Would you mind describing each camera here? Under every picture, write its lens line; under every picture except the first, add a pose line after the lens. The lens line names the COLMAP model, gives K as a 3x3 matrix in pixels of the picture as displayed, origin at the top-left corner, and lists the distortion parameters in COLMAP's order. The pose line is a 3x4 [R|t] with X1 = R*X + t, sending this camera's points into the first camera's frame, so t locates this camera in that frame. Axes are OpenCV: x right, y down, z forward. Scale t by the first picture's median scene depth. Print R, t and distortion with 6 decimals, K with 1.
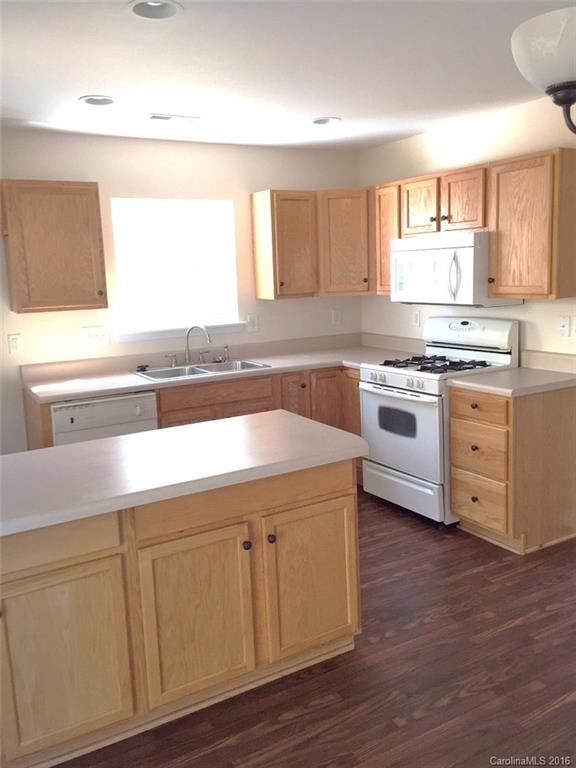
lens RADIAL K [[654.8, 0, 288.8], [0, 654.8, 376.1], [0, 0, 1]] dist [0.054846, -0.081452]
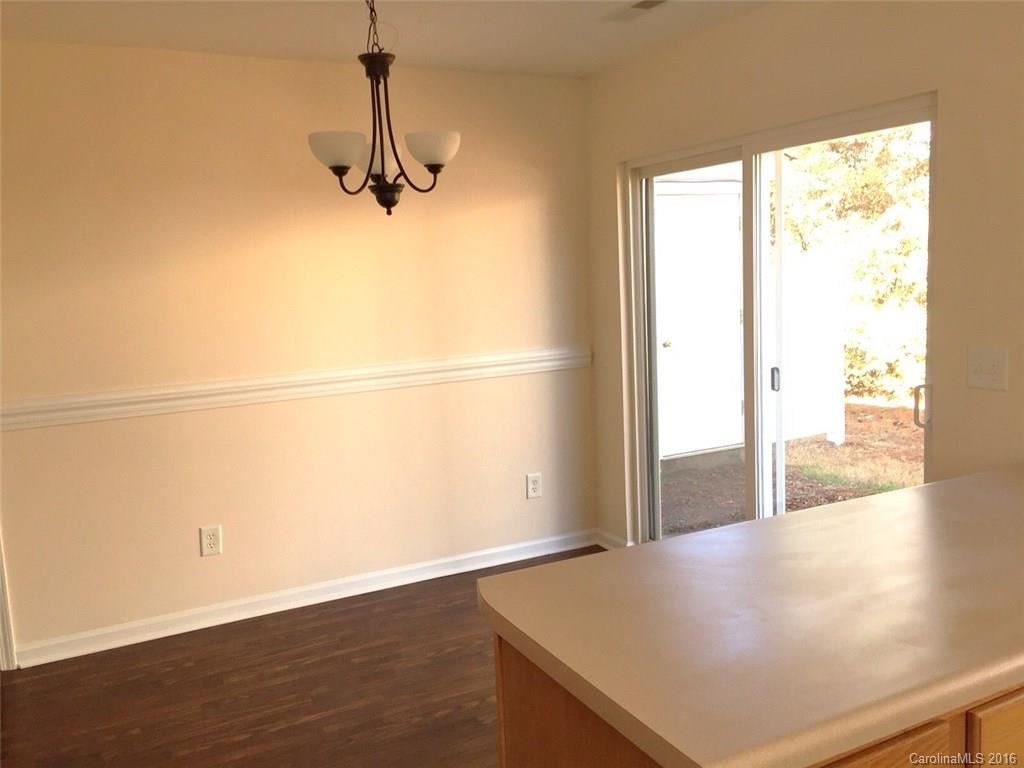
lens RADIAL K [[873.1, 0, 511.2], [0, 873.1, 384.8], [0, 0, 1]] dist [0.054846, -0.081452]
pose [[-0.995456, 0.082790, 0.047036, 0.026443], [0.092727, 0.955138, 0.281272, -0.284507], [-0.021639, 0.284355, -0.958475, 2.018609]]
